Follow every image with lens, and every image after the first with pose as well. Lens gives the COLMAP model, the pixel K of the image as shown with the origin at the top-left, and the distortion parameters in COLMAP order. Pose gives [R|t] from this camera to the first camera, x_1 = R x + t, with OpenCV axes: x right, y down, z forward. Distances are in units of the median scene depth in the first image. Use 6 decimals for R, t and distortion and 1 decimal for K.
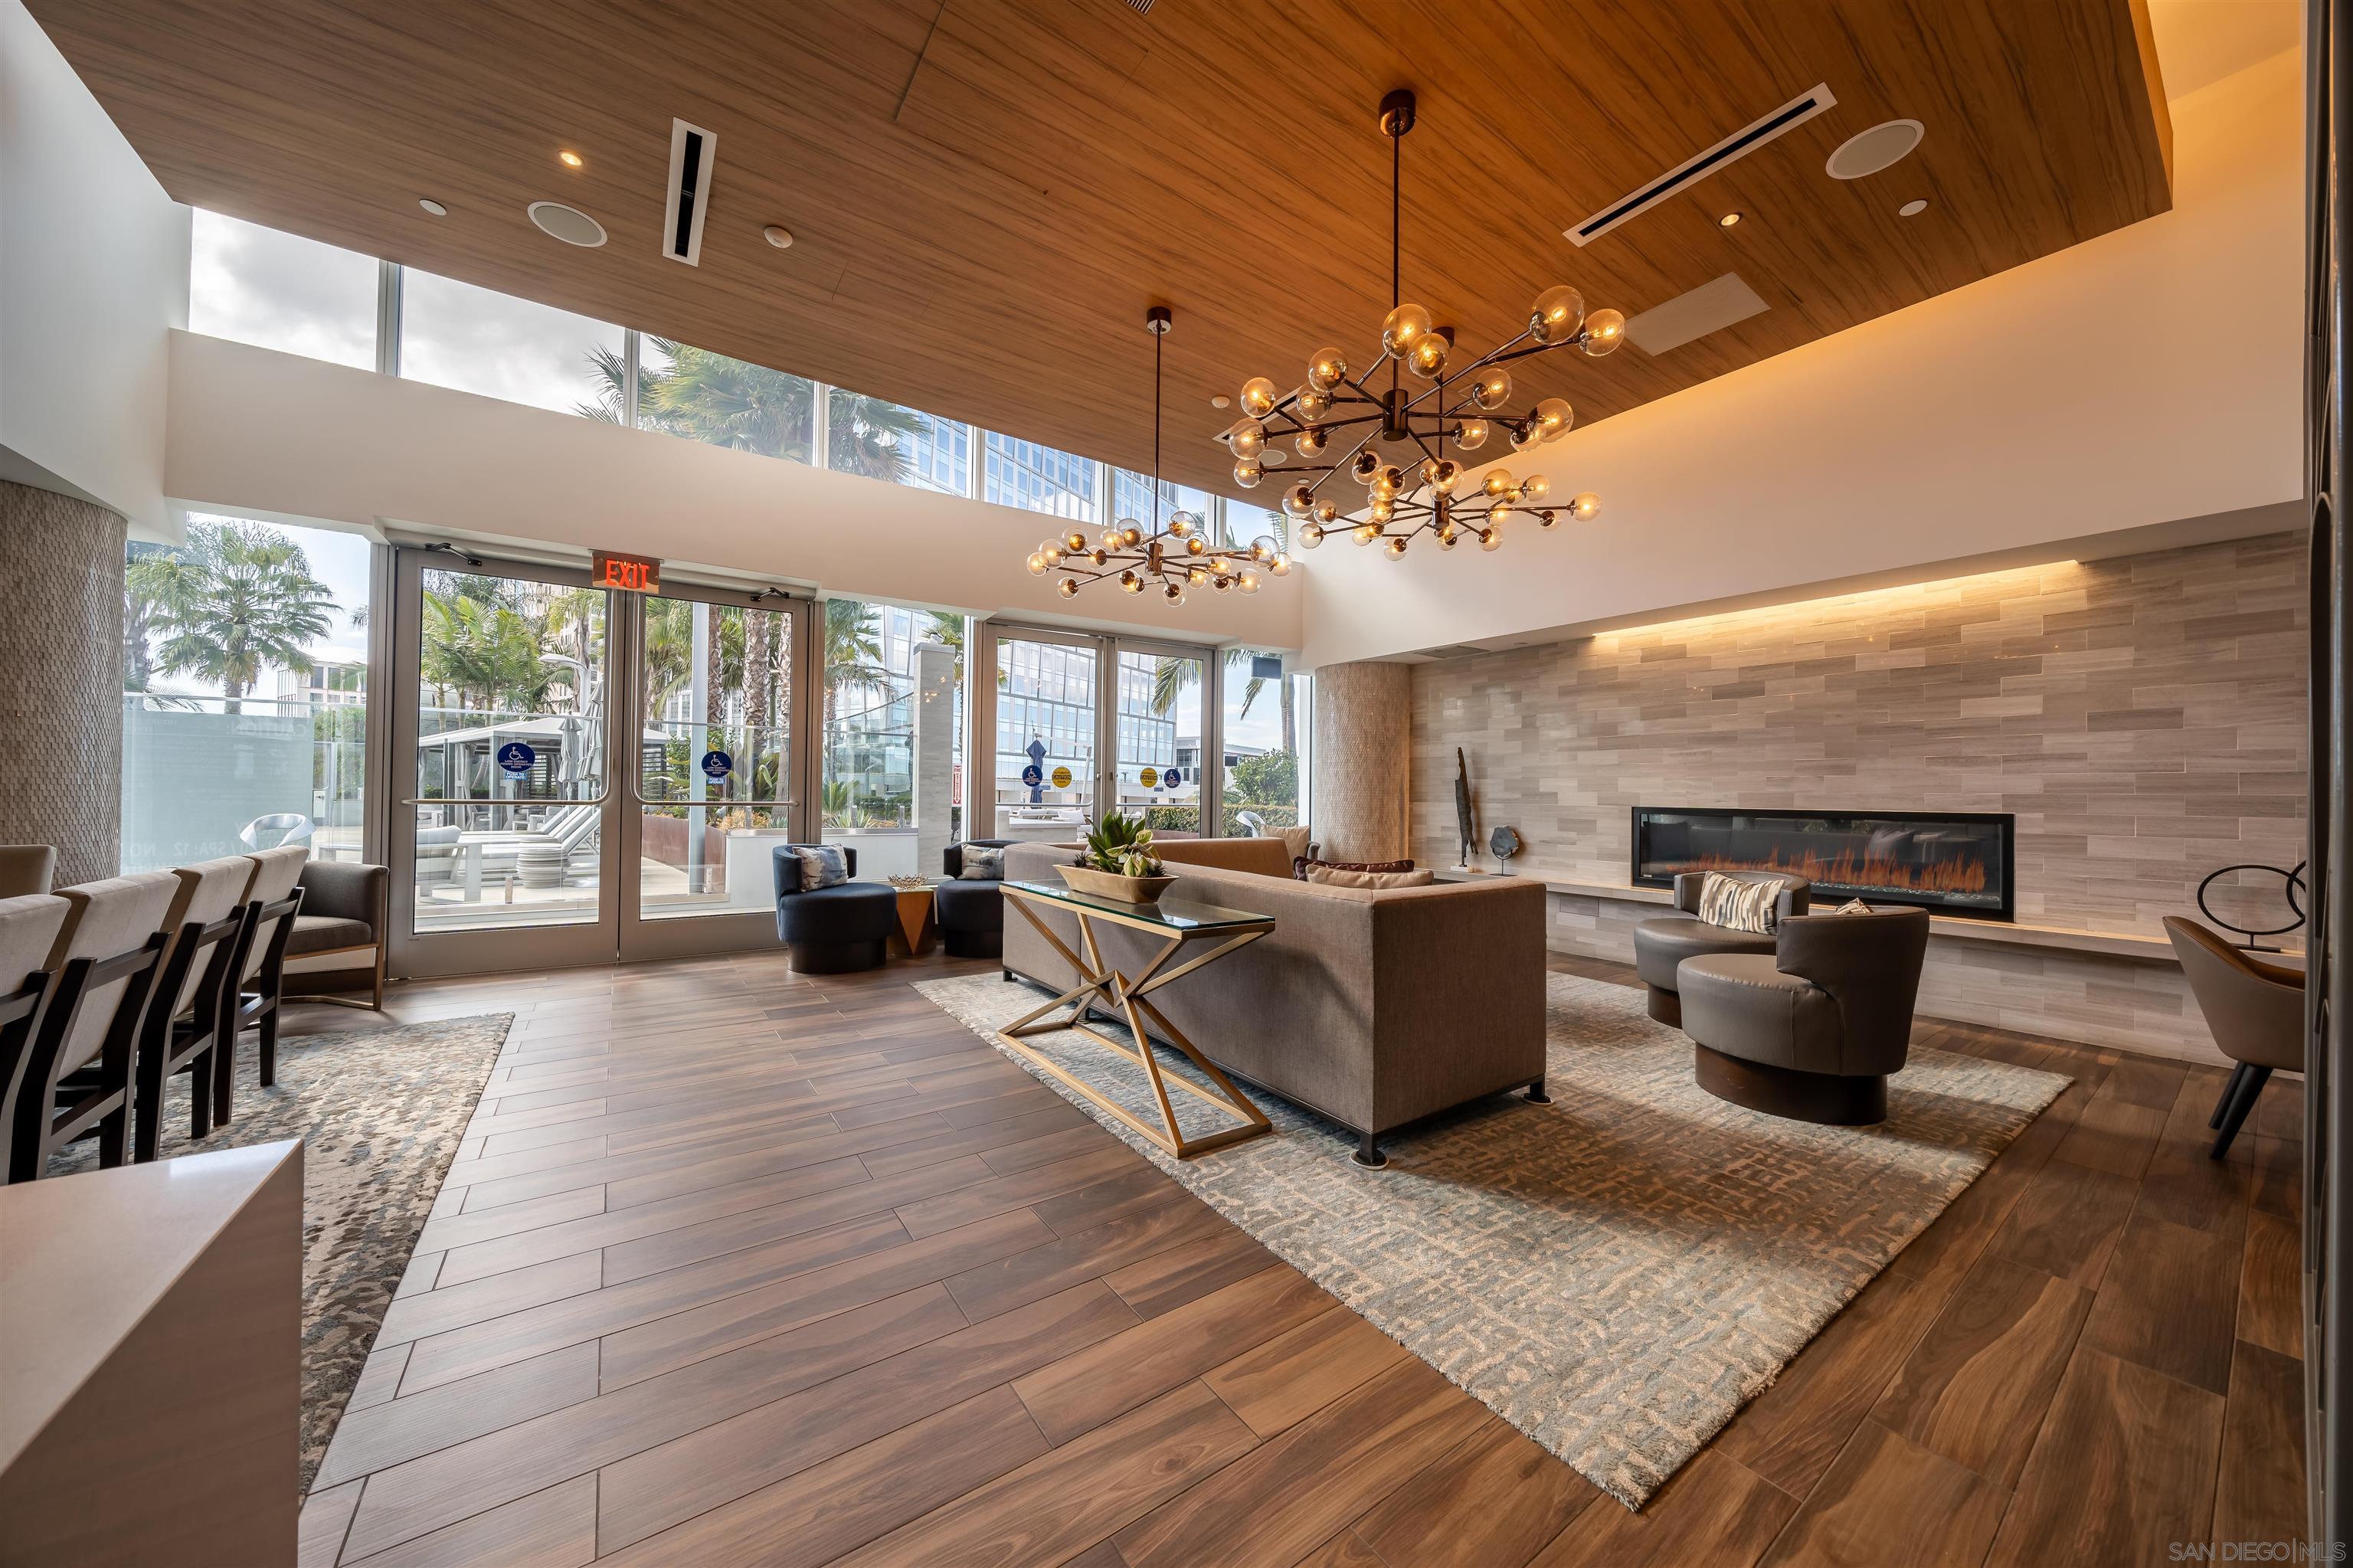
lens RADIAL K [[798.3, 0, 1178.1], [0, 798.3, 784.9], [0, 0, 1]] dist [0.001464, -0.000050]
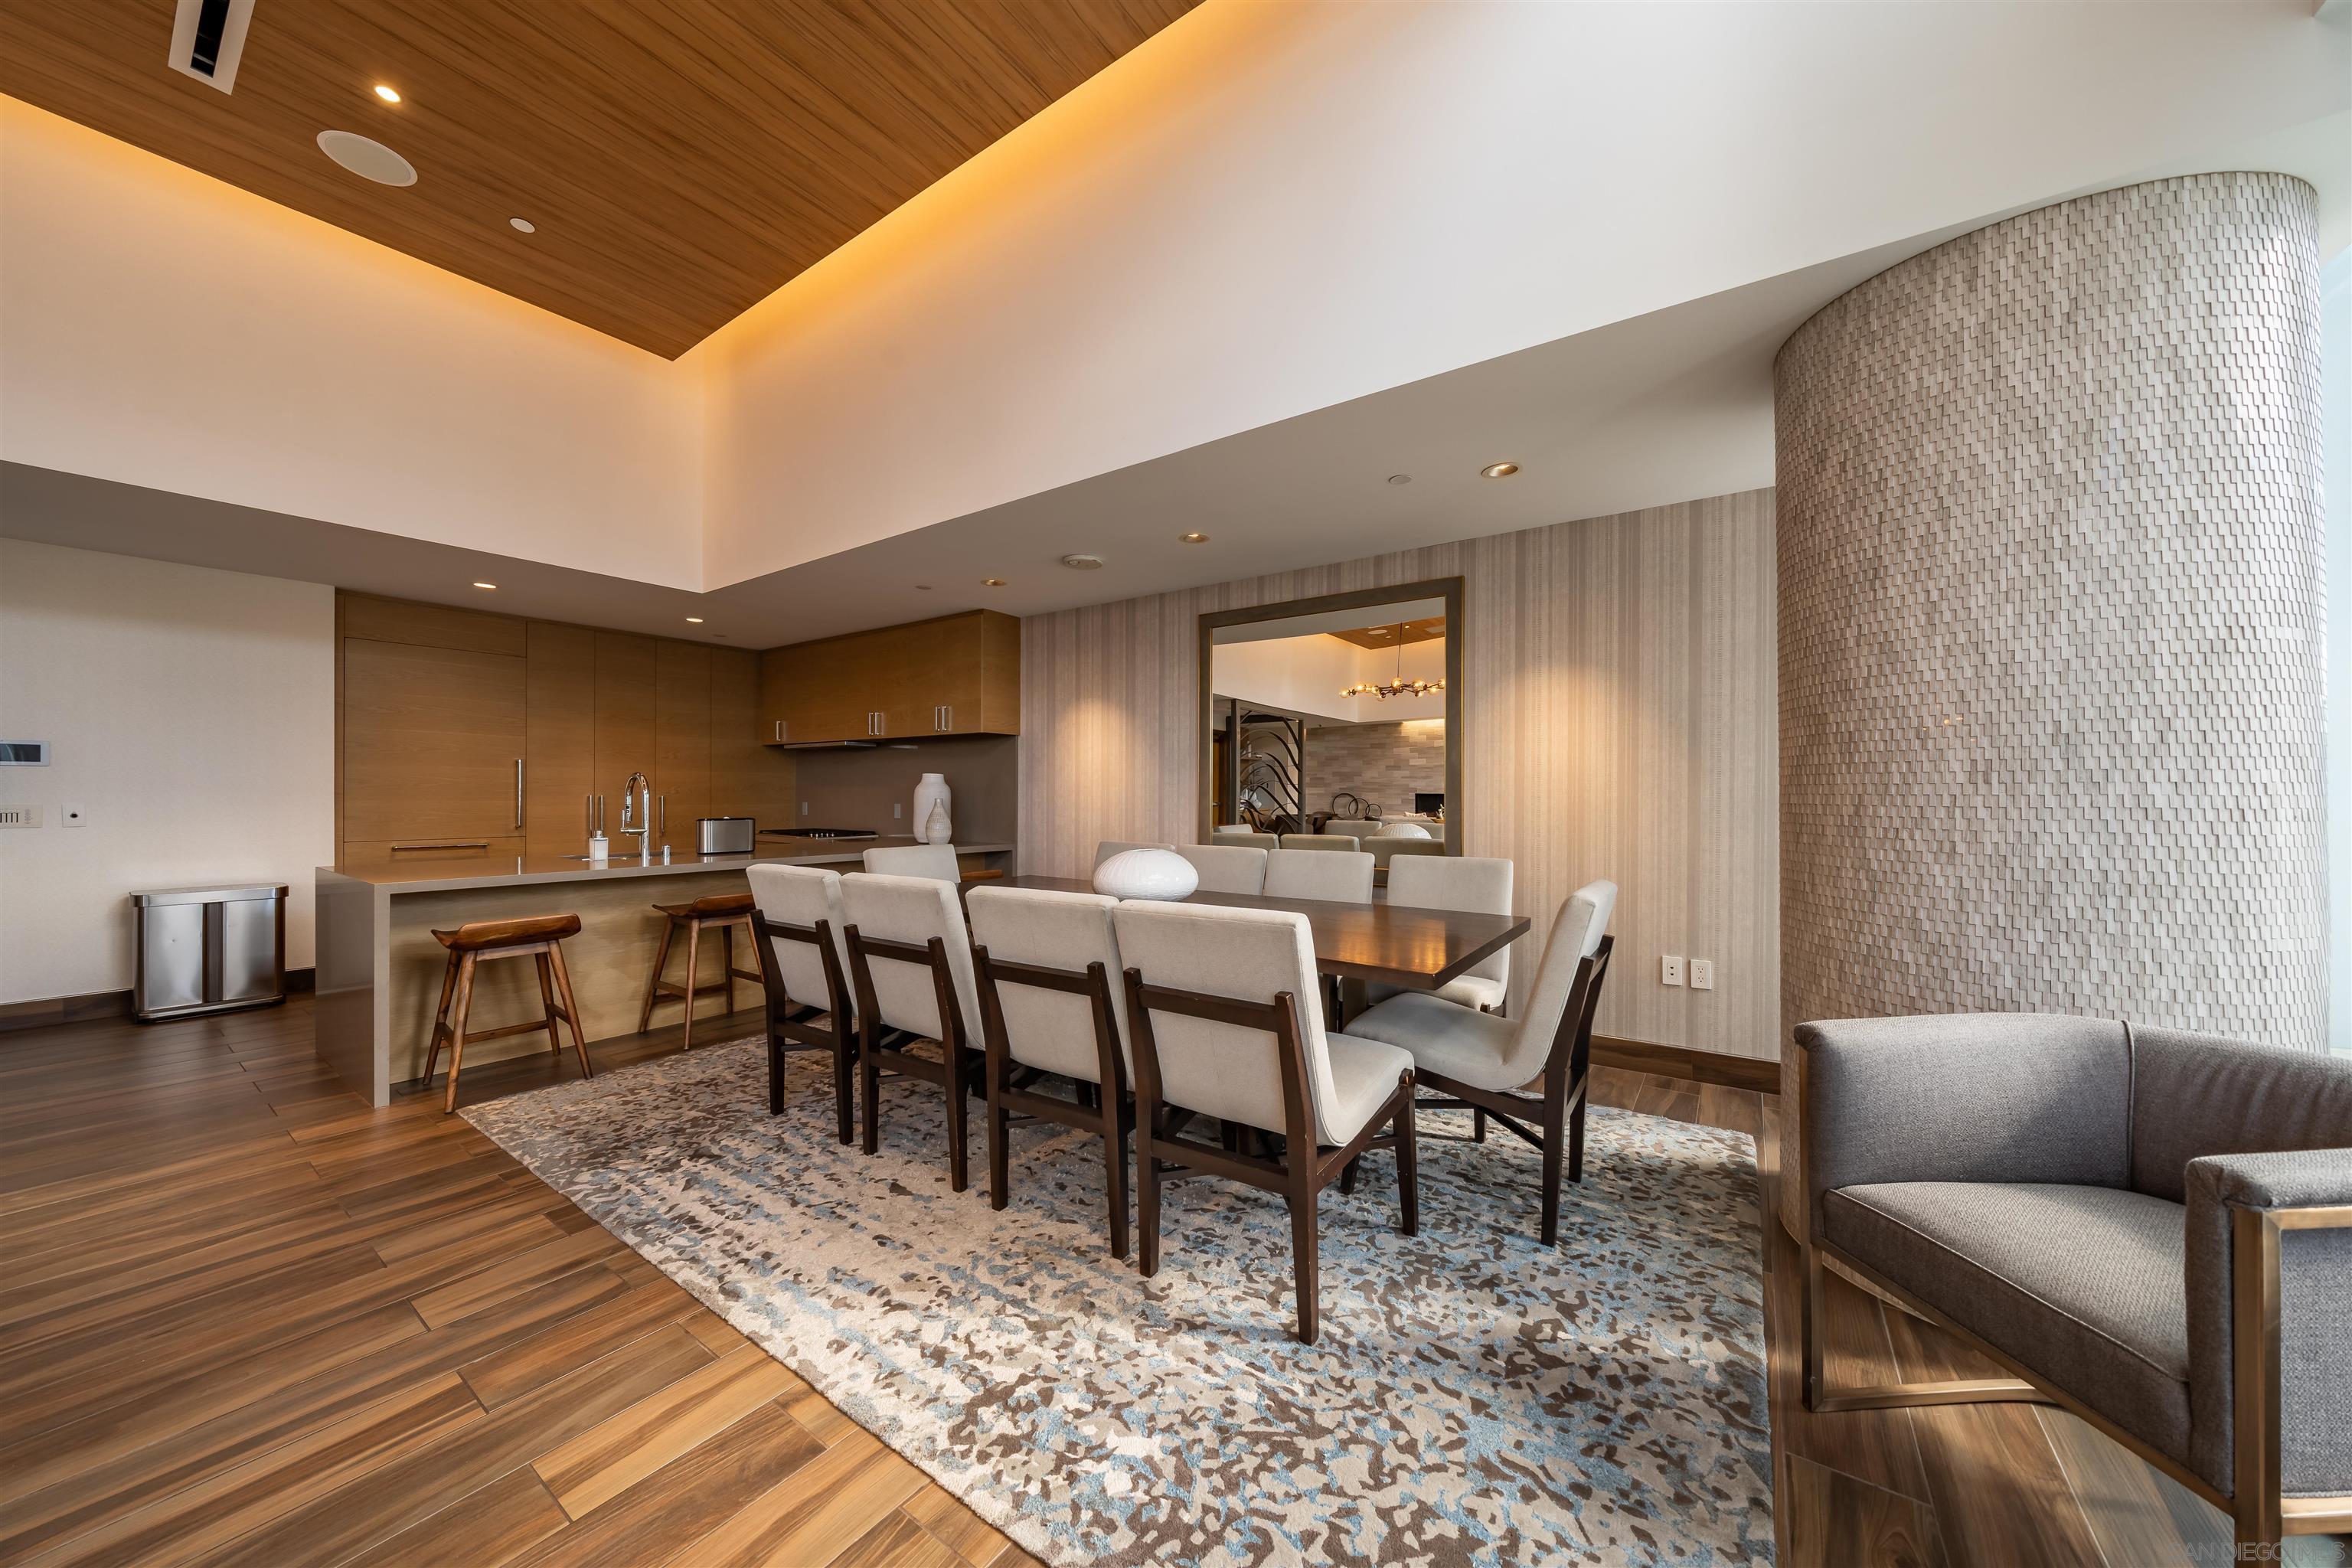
lens RADIAL K [[797.9, 0, 1177.1], [0, 797.9, 789.9], [0, 0, 1]] dist [0.001464, -0.000050]
pose [[-0.941272, -0.007475, -0.337567, -0.896854], [-0.000267, 0.999771, -0.021394, -0.000212], [0.337650, -0.020047, -0.941058, 1.571077]]
